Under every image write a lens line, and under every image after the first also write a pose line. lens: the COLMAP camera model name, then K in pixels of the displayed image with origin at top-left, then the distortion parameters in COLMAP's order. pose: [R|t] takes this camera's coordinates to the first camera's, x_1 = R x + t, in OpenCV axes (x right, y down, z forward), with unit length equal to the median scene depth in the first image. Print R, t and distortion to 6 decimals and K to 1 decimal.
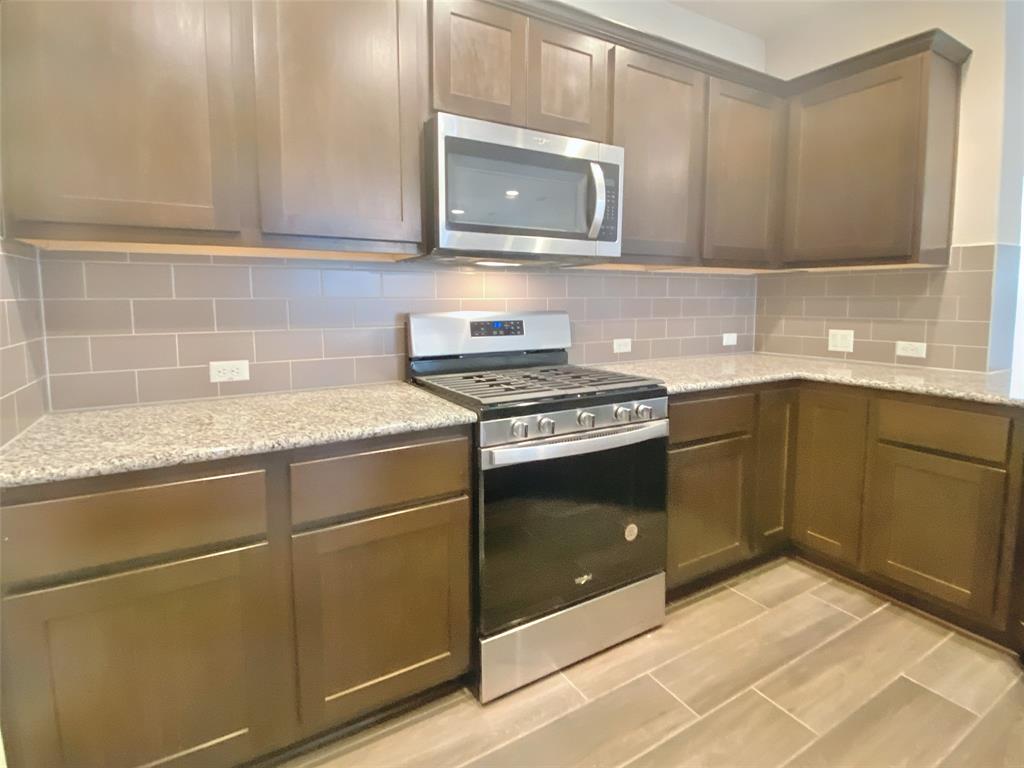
lens RADIAL K [[507.8, 0, 511.6], [0, 507.8, 352.8], [0, 0, 1]] dist [-0.000131, -0.018486]
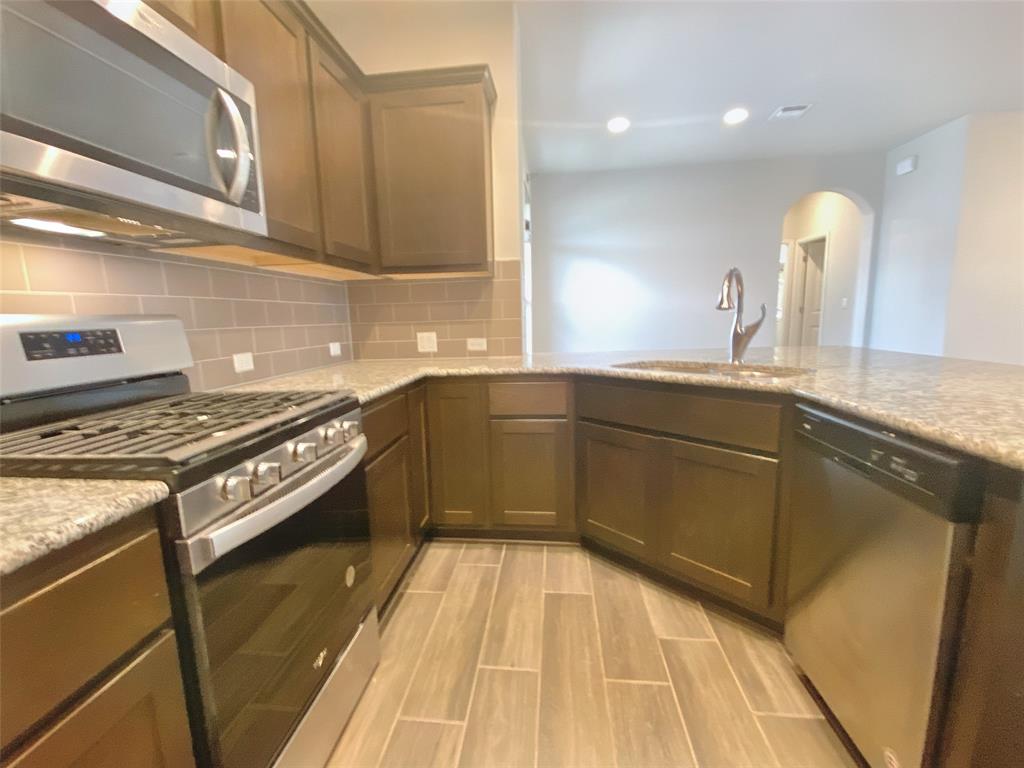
lens RADIAL K [[492.7, 0, 510.6], [0, 492.7, 392.0], [0, 0, 1]] dist [0.032362, -0.016076]
pose [[0.584830, -0.139415, 0.799085, -0.193190], [0.111916, 0.989566, 0.090740, 0.009591], [-0.803398, 0.036363, 0.594331, 0.259650]]
